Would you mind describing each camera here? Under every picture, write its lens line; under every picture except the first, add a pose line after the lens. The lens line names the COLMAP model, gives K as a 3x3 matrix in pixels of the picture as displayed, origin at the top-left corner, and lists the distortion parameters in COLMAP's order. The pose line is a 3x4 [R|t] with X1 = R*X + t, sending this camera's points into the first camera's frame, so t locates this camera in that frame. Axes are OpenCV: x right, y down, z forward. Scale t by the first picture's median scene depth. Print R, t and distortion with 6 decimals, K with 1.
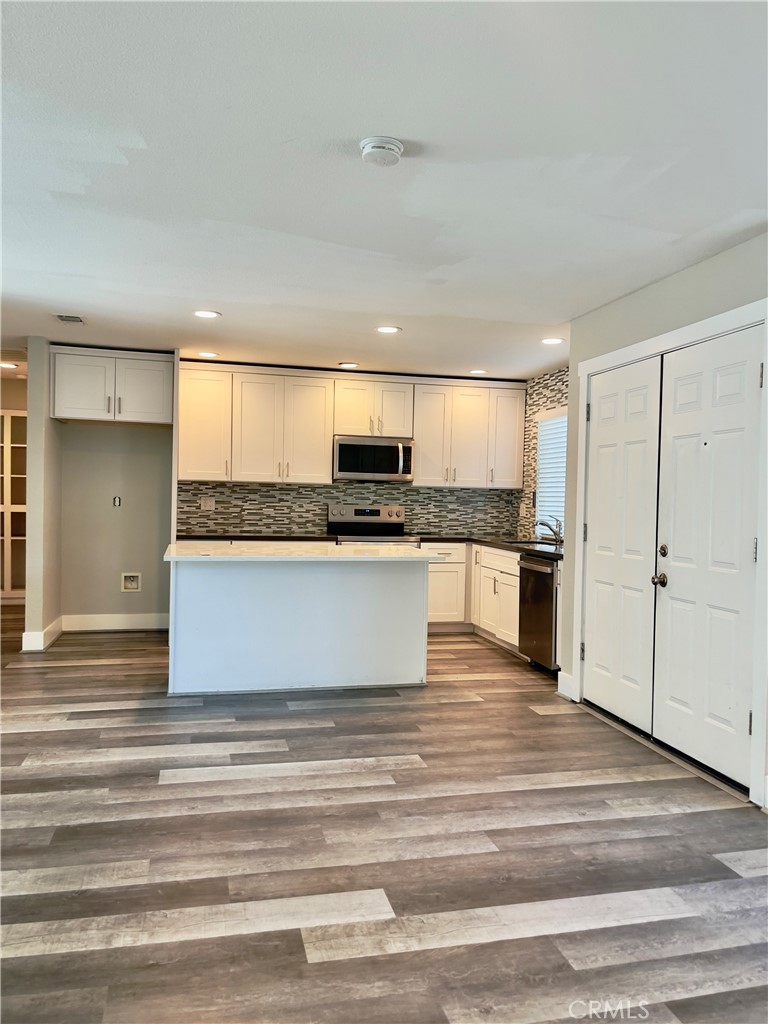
lens RADIAL K [[775.4, 0, 389.3], [0, 775.4, 522.5], [0, 0, 1]] dist [0.061409, -0.033337]
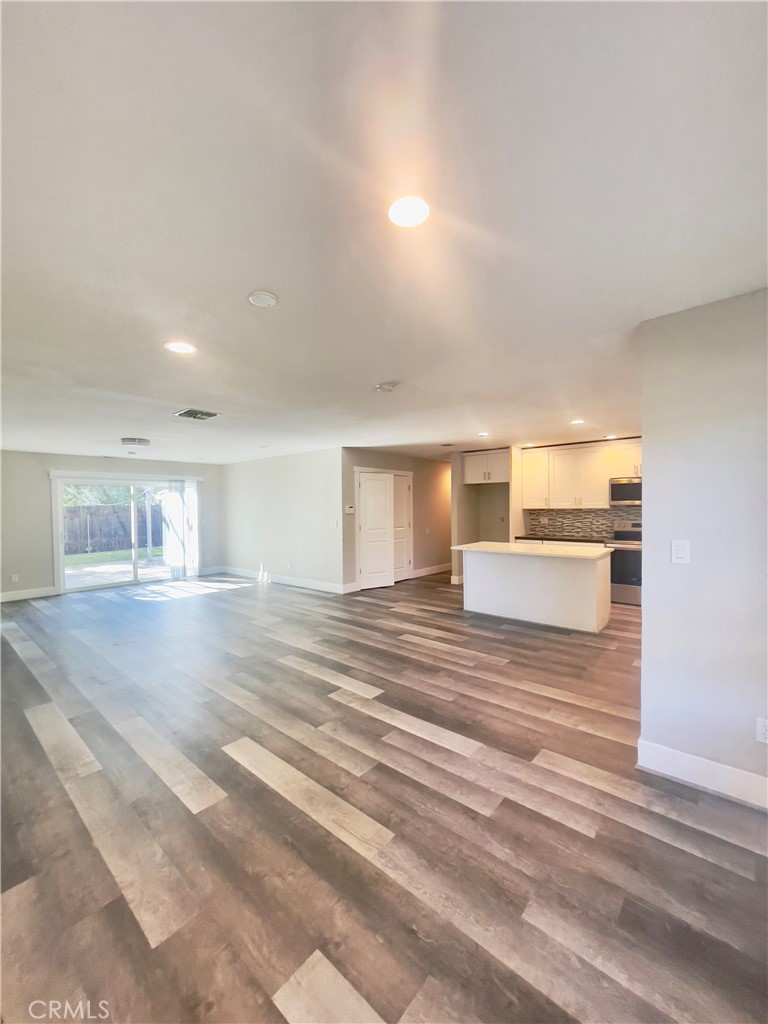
lens RADIAL K [[413.4, 0, 382.0], [0, 413.4, 510.3], [0, 0, 1]] dist [-0.007968, 0.003868]
pose [[0.571128, -0.022177, -0.820561, 0.377986], [-0.003212, 0.999567, -0.029251, -0.018327], [0.820854, 0.019341, 0.570810, 0.094470]]
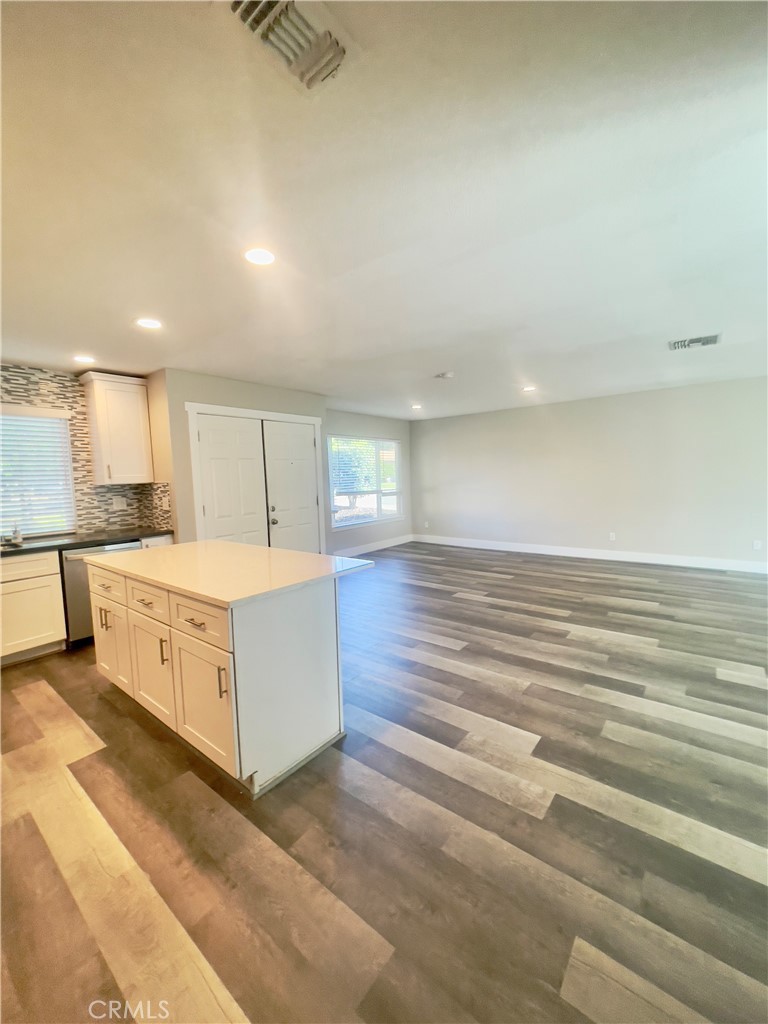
lens RADIAL K [[413.4, 0, 380.9], [0, 413.4, 506.8], [0, 0, 1]] dist [-0.007968, 0.003868]
pose [[-0.606651, -0.066700, 0.792165, -0.446905], [0.045574, 0.991917, 0.118420, -0.054470], [-0.793661, 0.107942, -0.598708, 0.832930]]
